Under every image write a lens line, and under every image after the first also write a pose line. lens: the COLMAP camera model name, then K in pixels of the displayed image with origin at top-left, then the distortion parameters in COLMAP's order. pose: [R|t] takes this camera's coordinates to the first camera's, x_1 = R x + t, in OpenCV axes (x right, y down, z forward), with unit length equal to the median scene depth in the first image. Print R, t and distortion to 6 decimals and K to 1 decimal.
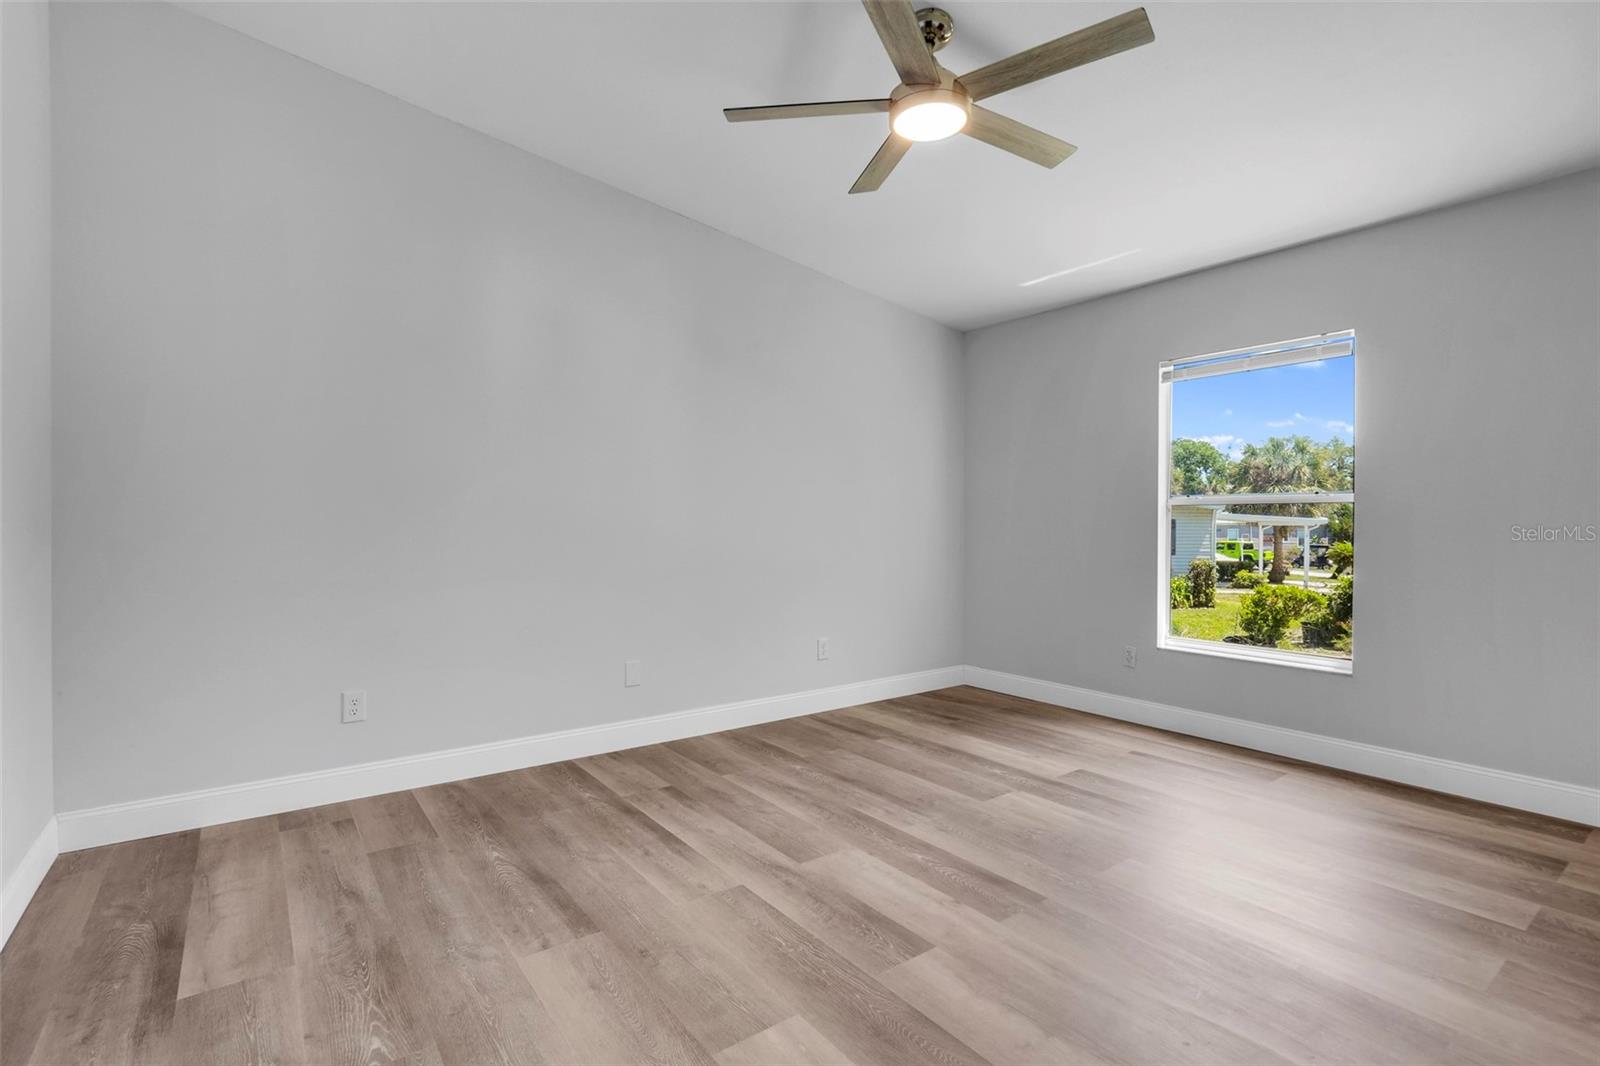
lens RADIAL K [[744.4, 0, 797.7], [0, 744.4, 529.1], [0, 0, 1]] dist [-0.006881, 0.001245]
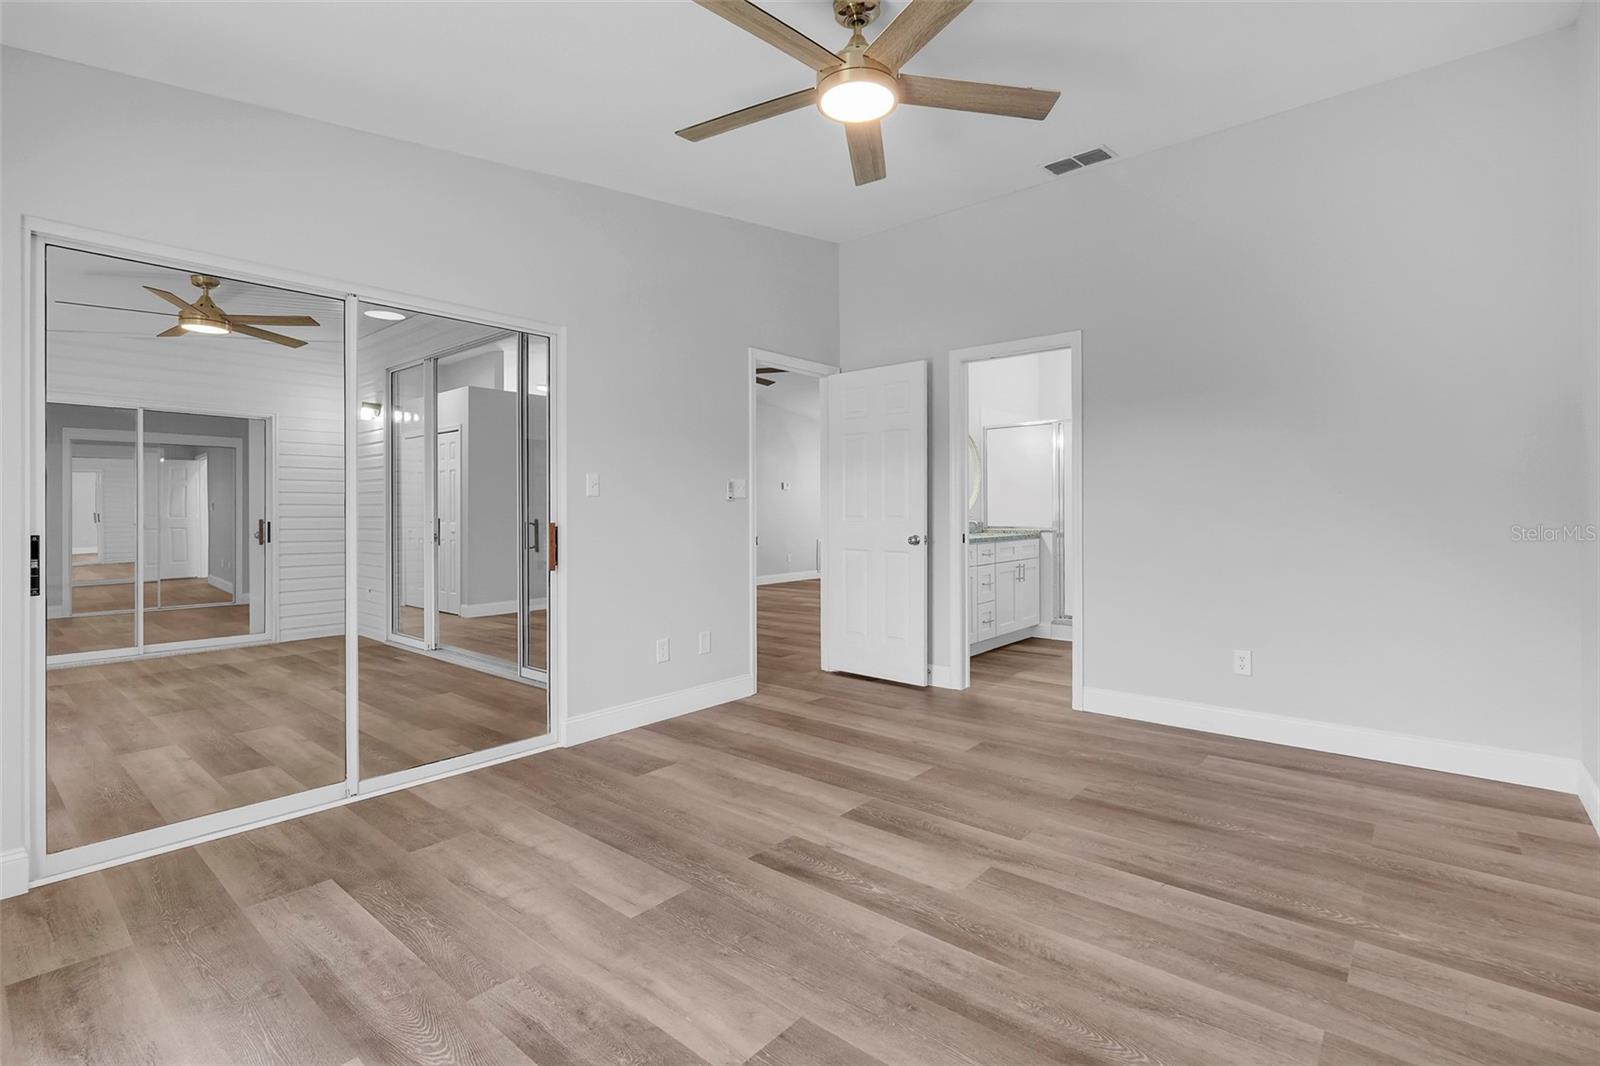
lens RADIAL K [[744.4, 0, 800.4], [0, 744.4, 515.8], [0, 0, 1]] dist [-0.006881, 0.001245]
pose [[-0.975233, 0.002523, -0.221166, 0.442992], [0.000015, 0.999936, 0.011343, -0.011976], [0.221181, 0.011059, -0.975170, 1.831638]]
